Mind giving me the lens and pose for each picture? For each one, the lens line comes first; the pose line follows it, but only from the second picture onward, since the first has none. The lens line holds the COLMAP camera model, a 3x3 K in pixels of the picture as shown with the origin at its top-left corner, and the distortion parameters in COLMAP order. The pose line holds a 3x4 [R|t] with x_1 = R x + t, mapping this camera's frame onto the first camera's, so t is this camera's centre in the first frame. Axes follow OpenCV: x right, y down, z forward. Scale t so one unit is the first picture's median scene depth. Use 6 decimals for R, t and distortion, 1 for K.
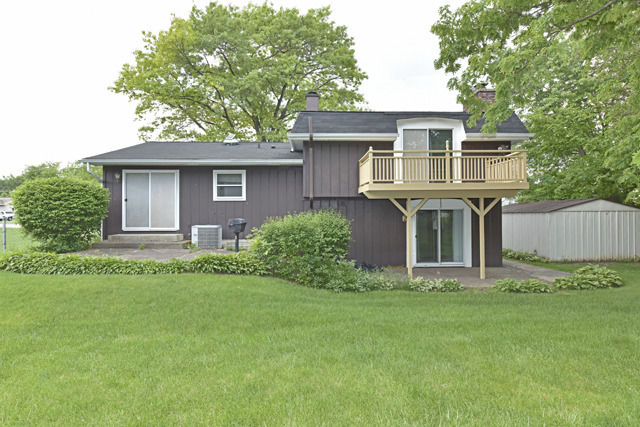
lens RADIAL K [[352.9, 0, 320.0], [0, 352.9, 212.1], [0, 0, 1]] dist [-0.002960, -0.000091]
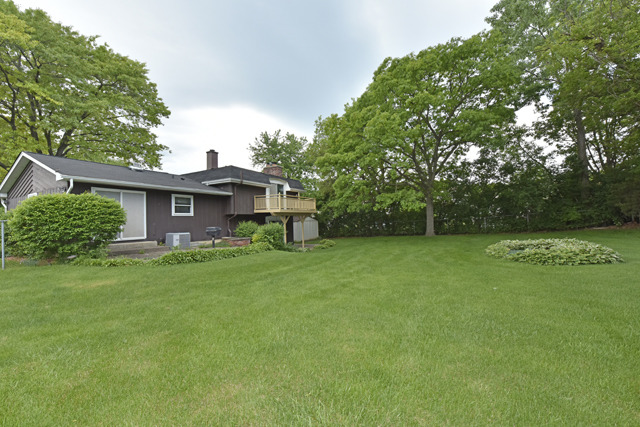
lens RADIAL K [[256.0, 0, 320.6], [0, 256.0, 216.3], [0, 0, 1]] dist [0.002135, 0.000092]
pose [[0.500595, 0.004718, 0.865669, -0.889474], [0.017489, 0.999726, -0.015562, -0.004132], [-0.865505, 0.022930, 0.500376, -0.017986]]
